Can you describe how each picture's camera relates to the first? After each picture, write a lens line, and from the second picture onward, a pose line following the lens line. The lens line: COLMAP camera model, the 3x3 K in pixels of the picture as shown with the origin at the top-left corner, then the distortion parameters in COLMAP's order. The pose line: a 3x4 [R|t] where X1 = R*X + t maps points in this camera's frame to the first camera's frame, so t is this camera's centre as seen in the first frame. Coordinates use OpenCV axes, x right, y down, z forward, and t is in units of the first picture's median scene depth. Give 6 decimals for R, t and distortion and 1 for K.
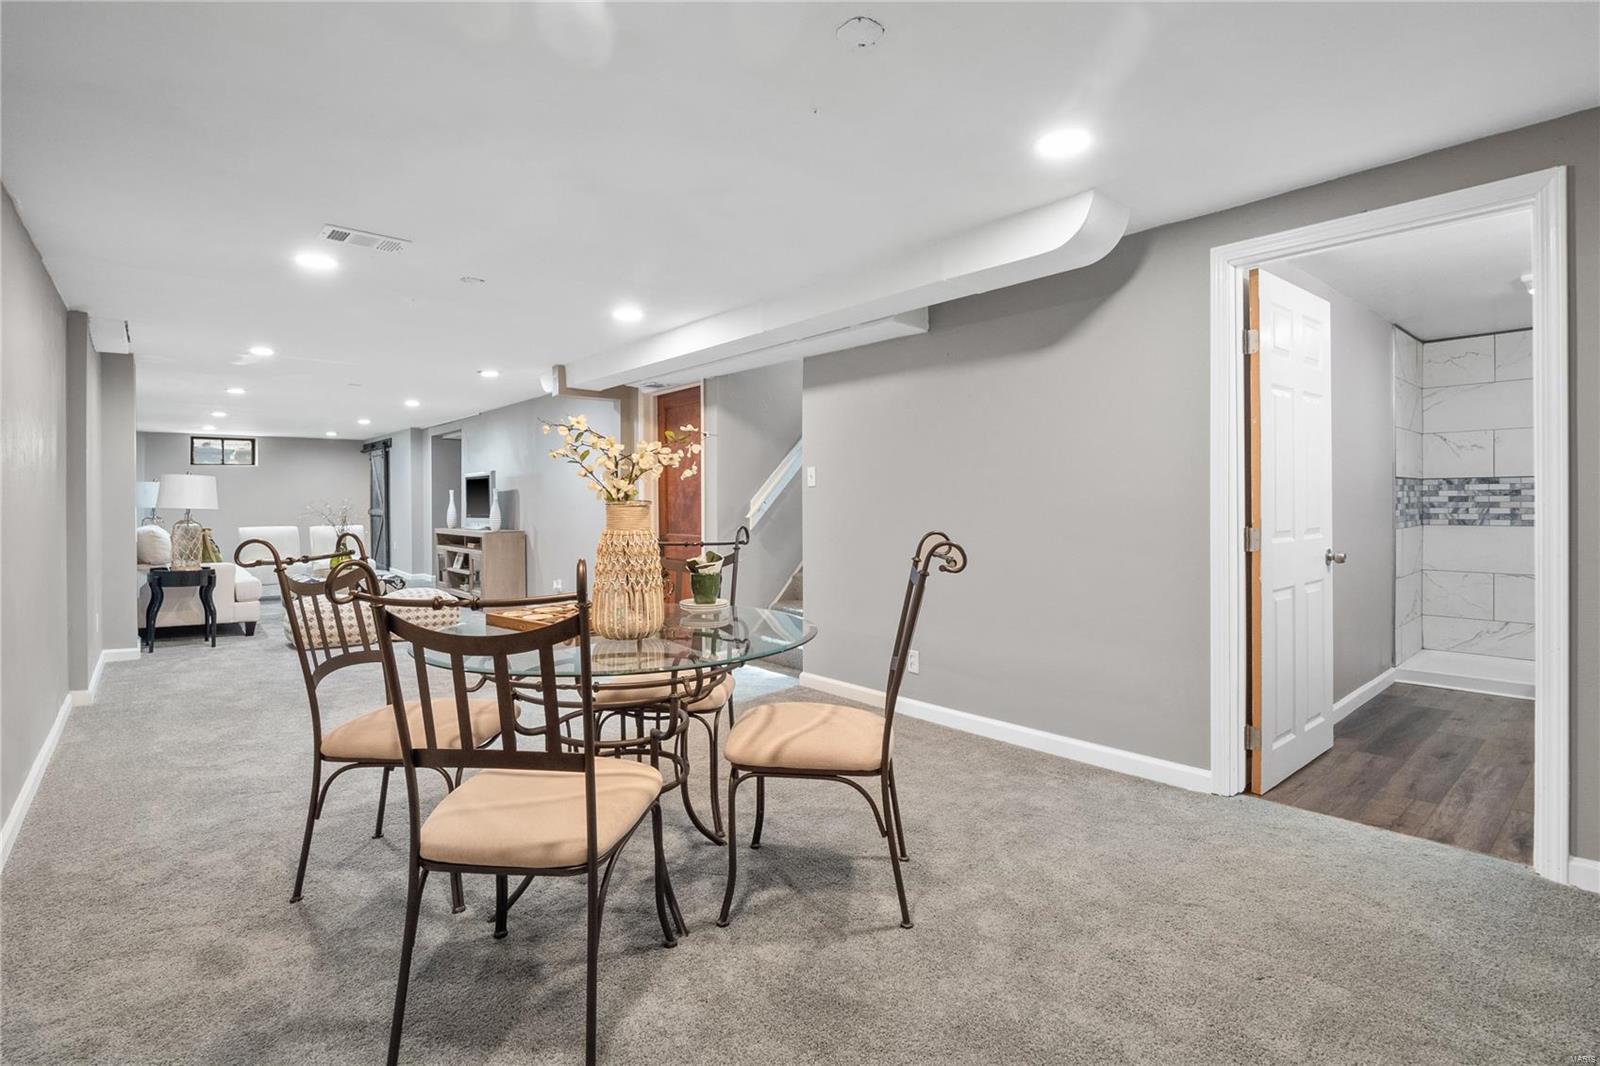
lens RADIAL K [[747.8, 0, 799.2], [0, 747.8, 509.7], [0, 0, 1]] dist [-0.000857, -0.000122]
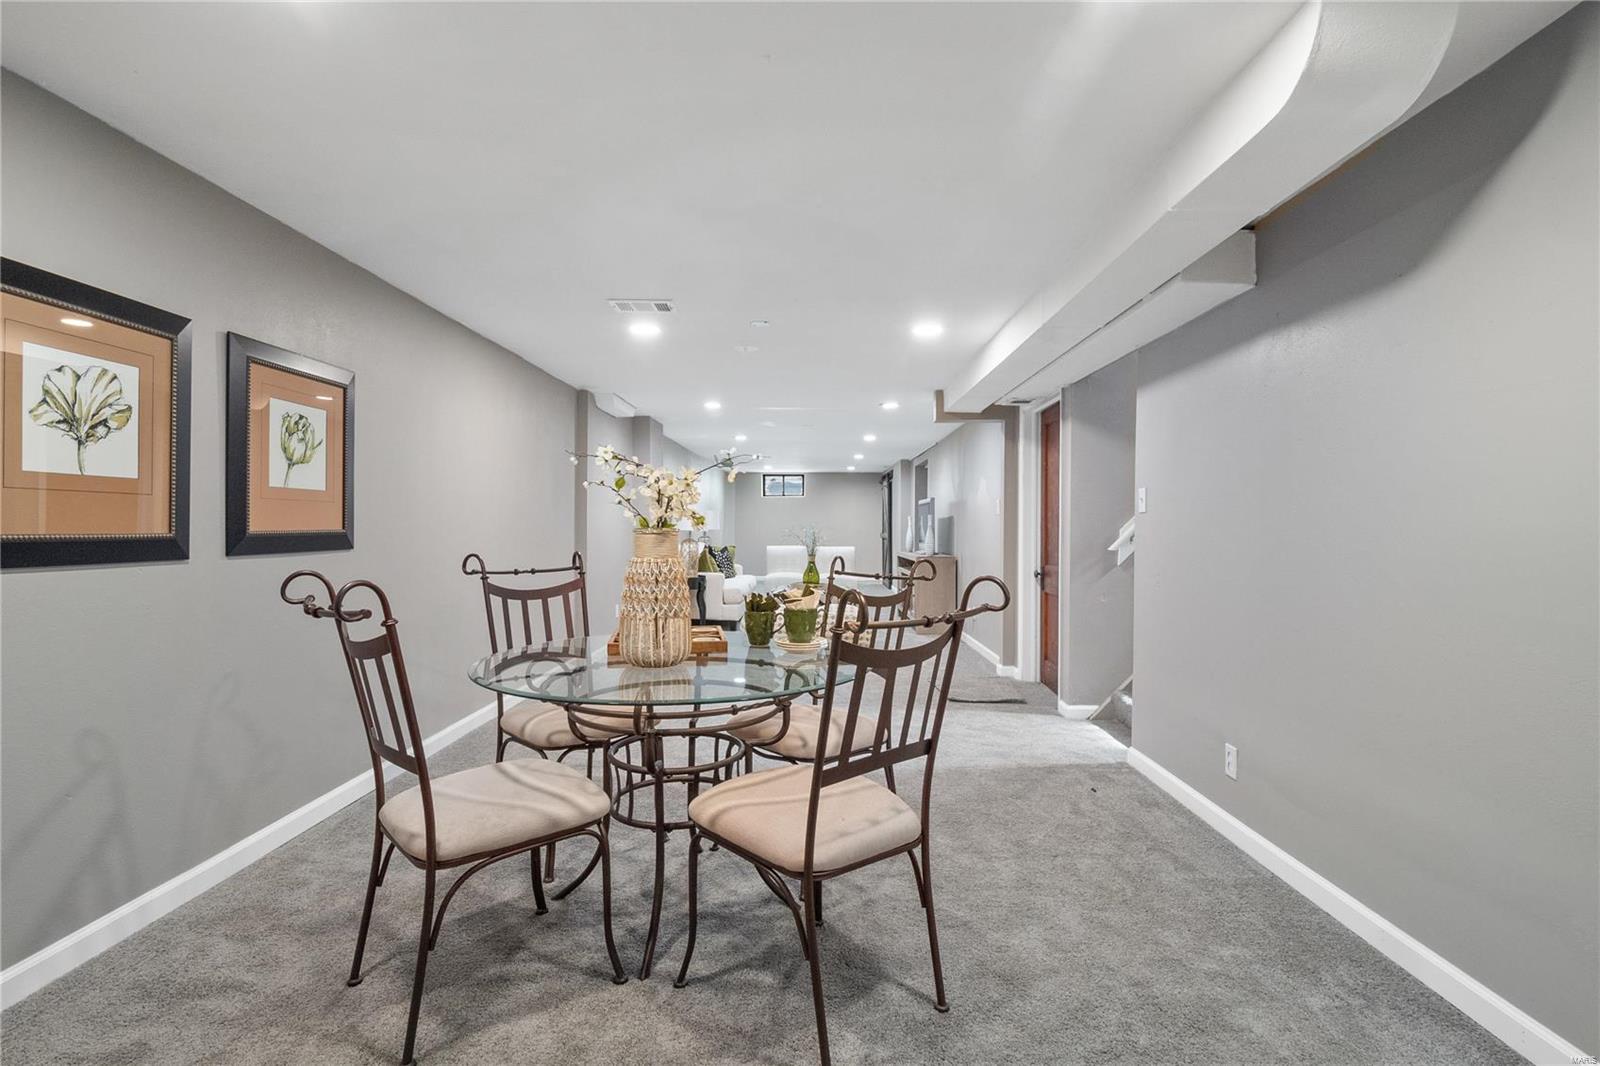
lens RADIAL K [[755.5, 0, 800.0], [0, 755.5, 533.0], [0, 0, 1]] dist [0.021723, -0.031108]
pose [[0.746940, 0.013422, -0.664756, 0.321827], [-0.015763, 0.999873, 0.002477, -0.005494], [0.664705, 0.008628, 0.747056, 0.200971]]
